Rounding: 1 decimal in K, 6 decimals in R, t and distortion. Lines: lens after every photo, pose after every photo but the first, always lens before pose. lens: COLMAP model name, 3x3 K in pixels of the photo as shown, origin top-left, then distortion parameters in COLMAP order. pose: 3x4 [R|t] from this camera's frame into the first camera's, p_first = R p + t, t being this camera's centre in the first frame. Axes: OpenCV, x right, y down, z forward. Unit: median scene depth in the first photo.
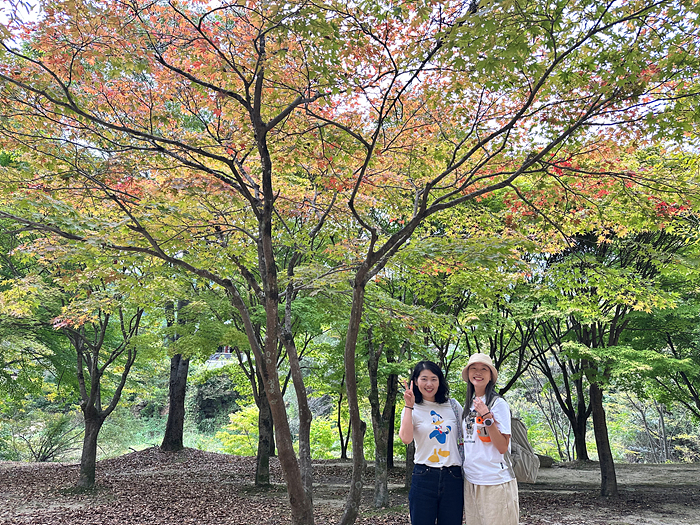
lens RADIAL K [[489.0, 0, 349.4], [0, 489.0, 261.1], [0, 0, 1]] dist [0.080052, -0.098338]
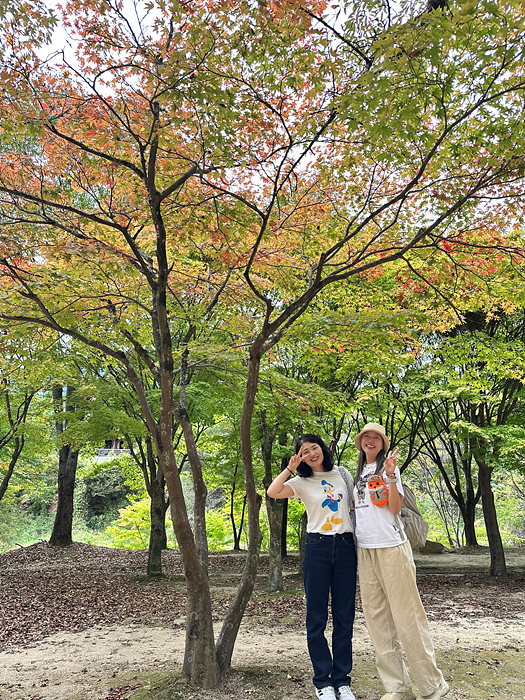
lens RADIAL K [[489.0, 0, 262.5], [0, 489.0, 350.0], [0, 0, 1]] dist [0.080052, -0.098338]
pose [[0.999005, -0.003963, 0.044417, -0.006320], [0.004574, 0.999896, -0.013655, 0.037374], [-0.044359, 0.013845, 0.998920, -0.000052]]
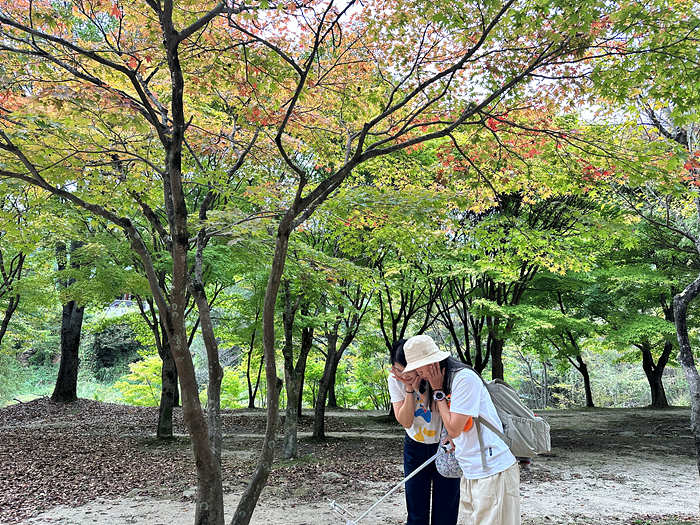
lens RADIAL K [[490.5, 0, 348.4], [0, 490.5, 264.6], [0, 0, 1]] dist [0.058375, -0.072995]
pose [[0.983866, 0.040631, 0.174230, -0.012401], [-0.058405, 0.993458, 0.098132, 0.007953], [-0.169103, -0.106725, 0.979803, 0.067726]]
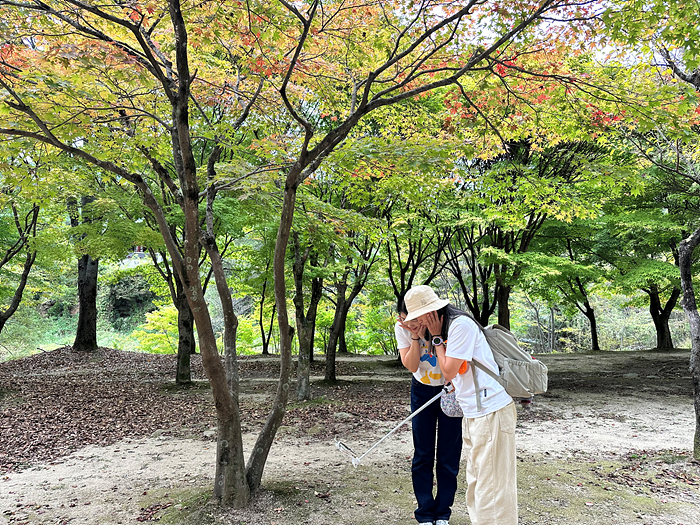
lens RADIAL K [[489.3, 0, 347.2], [0, 489.3, 262.8], [0, 0, 1]] dist [0.073207, -0.105232]
pose [[0.987613, 0.009732, 0.156606, -0.013283], [-0.041007, 0.979396, 0.197744, 0.001868], [-0.151455, -0.201717, 0.967663, 0.051859]]
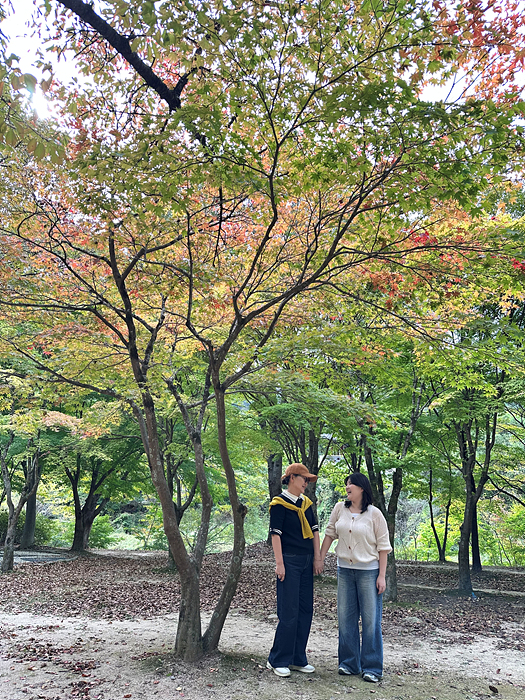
lens RADIAL K [[499.7, 0, 262.5], [0, 499.7, 350.0], [0, 0, 1]] dist [0.002627, -0.004987]
pose [[0.887714, -0.137227, -0.439469, 0.508977], [0.125766, 0.990520, -0.055252, 0.027859], [0.442885, -0.006222, 0.896557, -0.017305]]
